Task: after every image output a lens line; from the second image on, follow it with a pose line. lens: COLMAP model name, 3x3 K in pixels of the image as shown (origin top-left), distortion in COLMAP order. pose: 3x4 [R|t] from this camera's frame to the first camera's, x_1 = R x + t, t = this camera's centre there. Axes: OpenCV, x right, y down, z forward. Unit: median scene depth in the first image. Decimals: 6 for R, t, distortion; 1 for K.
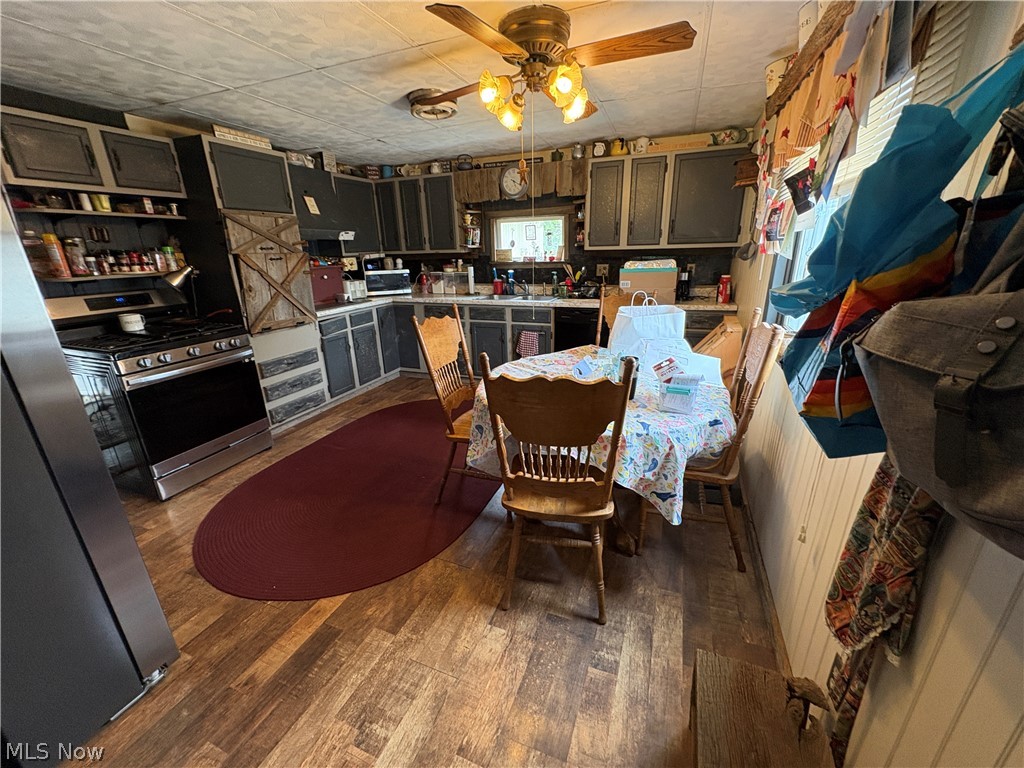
lens RADIAL K [[409.2, 0, 512.0], [0, 409.2, 384.0], [0, 0, 1]] dist [-0.000041, 0.000097]
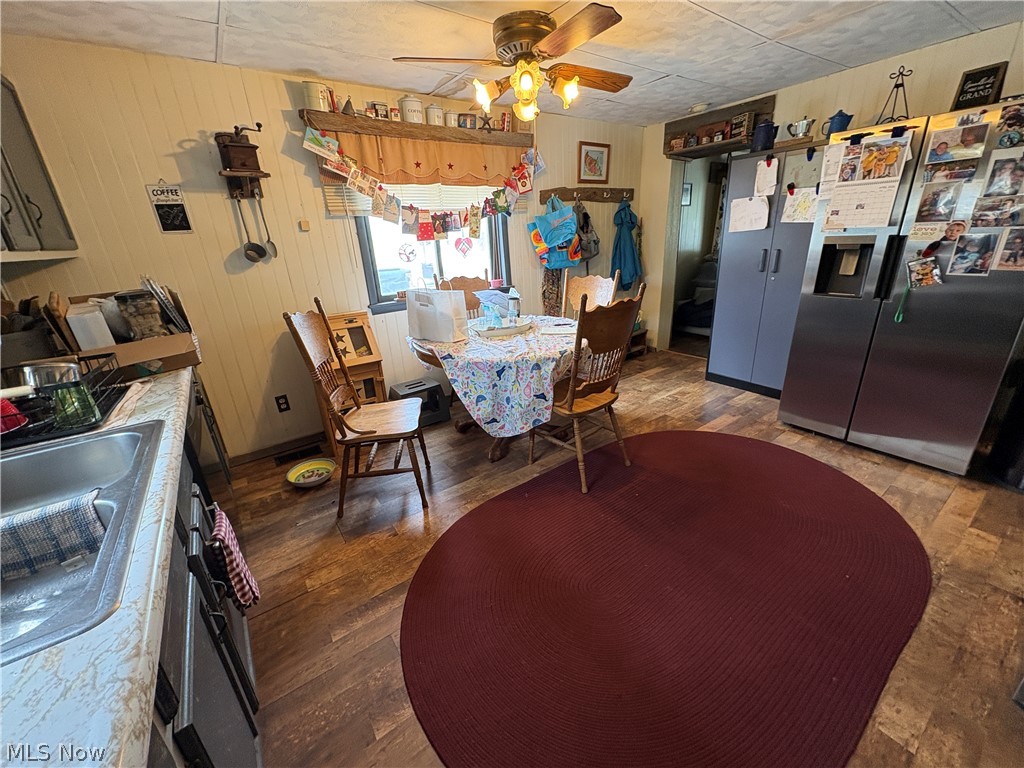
lens RADIAL K [[409.2, 0, 509.8], [0, 409.2, 385.3], [0, 0, 1]] dist [-0.000041, 0.000097]
pose [[-0.844786, -0.126856, 0.519850, -0.288331], [0.233185, 0.787126, 0.571015, -0.355976], [-0.481624, 0.603607, -0.635372, 1.104261]]
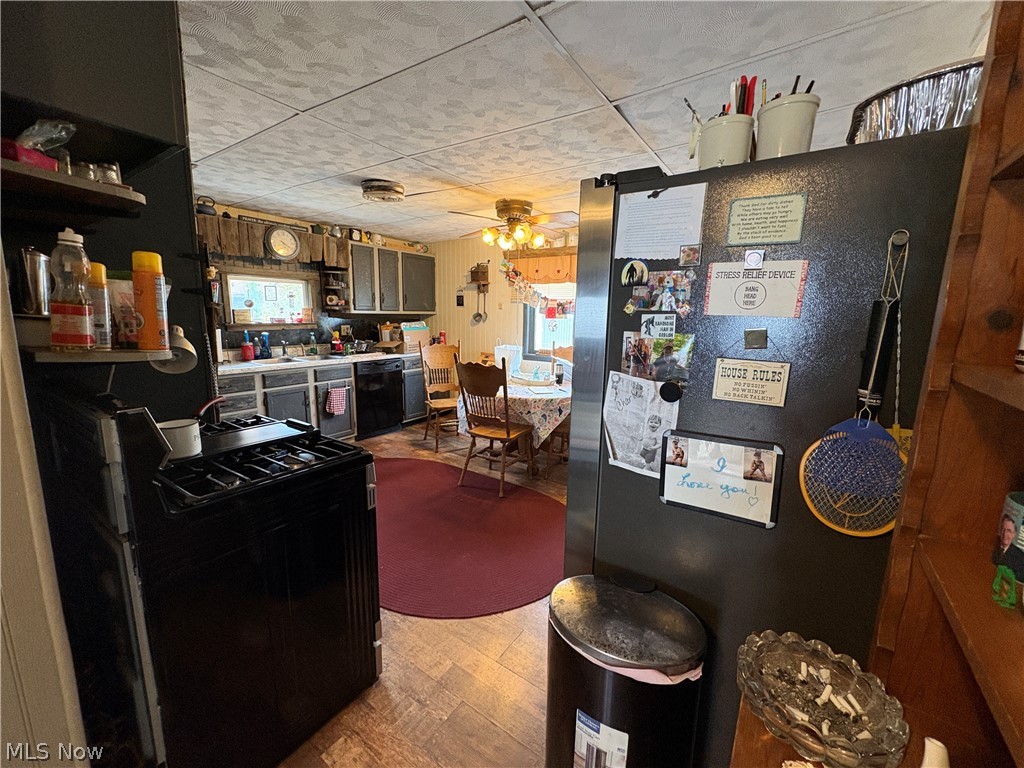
lens RADIAL K [[409.2, 0, 517.0], [0, 409.2, 384.5], [0, 0, 1]] dist [-0.000041, 0.000097]
pose [[0.210094, -0.140491, 0.967534, -0.914022], [0.286849, 0.954927, 0.076373, -0.091917], [-0.934654, 0.261491, 0.240924, 0.347743]]
